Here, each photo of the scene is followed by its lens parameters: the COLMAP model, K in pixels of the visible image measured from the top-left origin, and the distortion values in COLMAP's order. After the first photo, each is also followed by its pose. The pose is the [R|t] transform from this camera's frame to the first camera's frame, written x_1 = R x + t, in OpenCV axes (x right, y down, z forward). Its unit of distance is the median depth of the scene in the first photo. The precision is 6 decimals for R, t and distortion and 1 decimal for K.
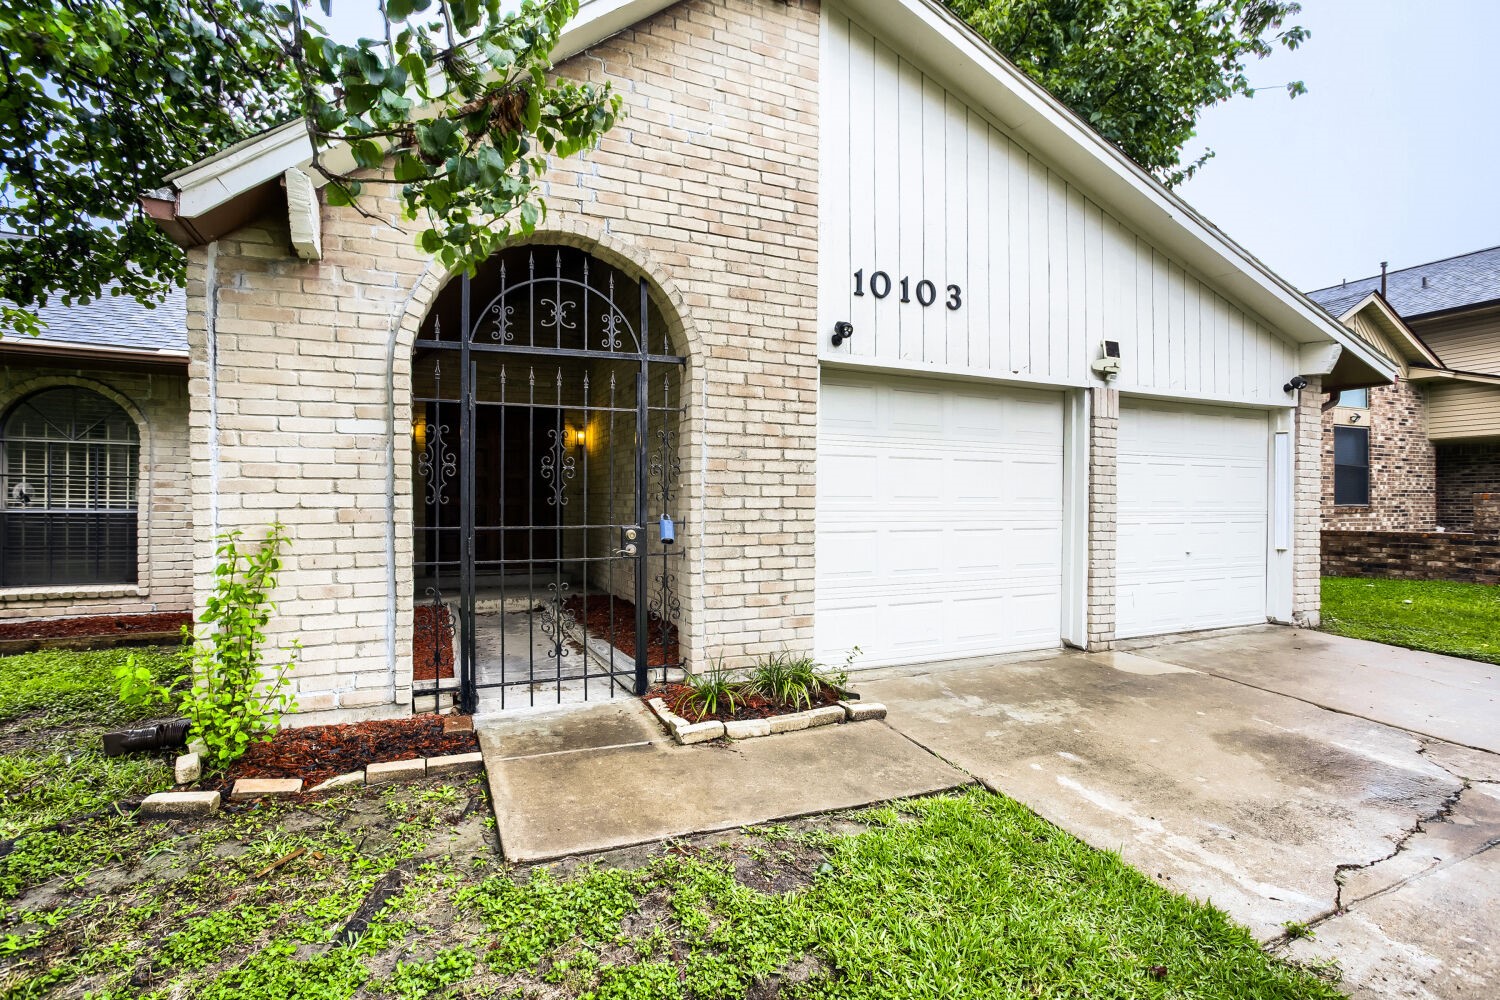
lens RADIAL K [[724.6, 0, 748.4], [0, 724.6, 478.9], [0, 0, 1]] dist [-0.043690, 0.000233]
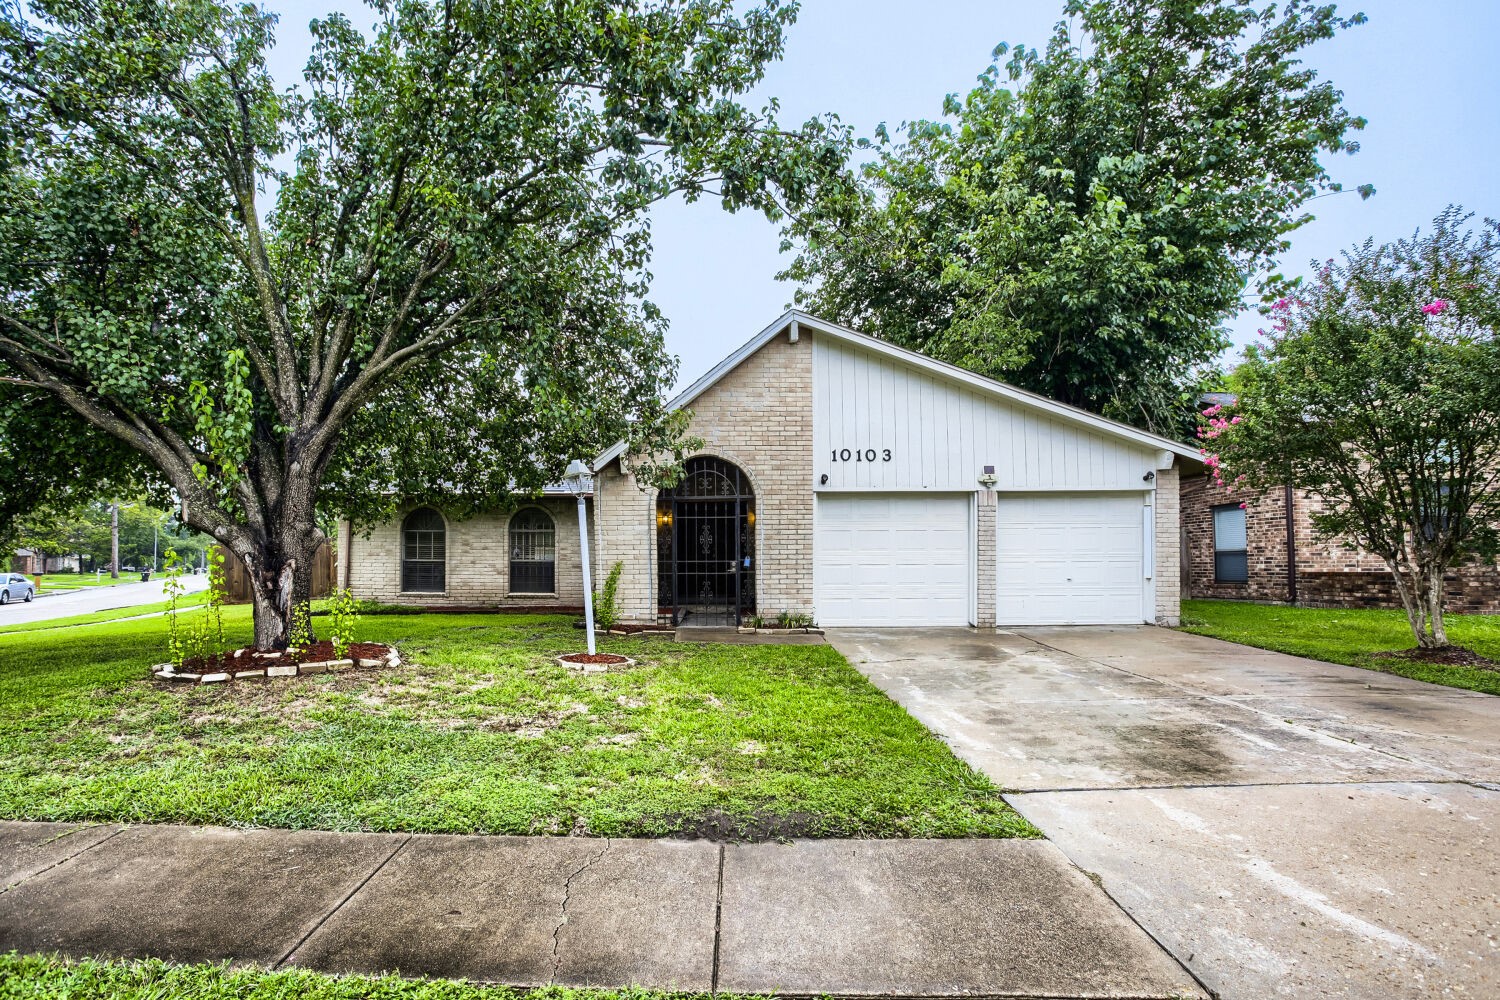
lens RADIAL K [[741.6, 0, 758.4], [0, 741.6, 499.9], [0, 0, 1]] dist [-0.073091, 0.043187]
pose [[0.937525, -0.038732, -0.345755, 0.715676], [0.020096, 0.998153, -0.057324, -0.000905], [0.347337, 0.046794, 0.936572, -1.248180]]
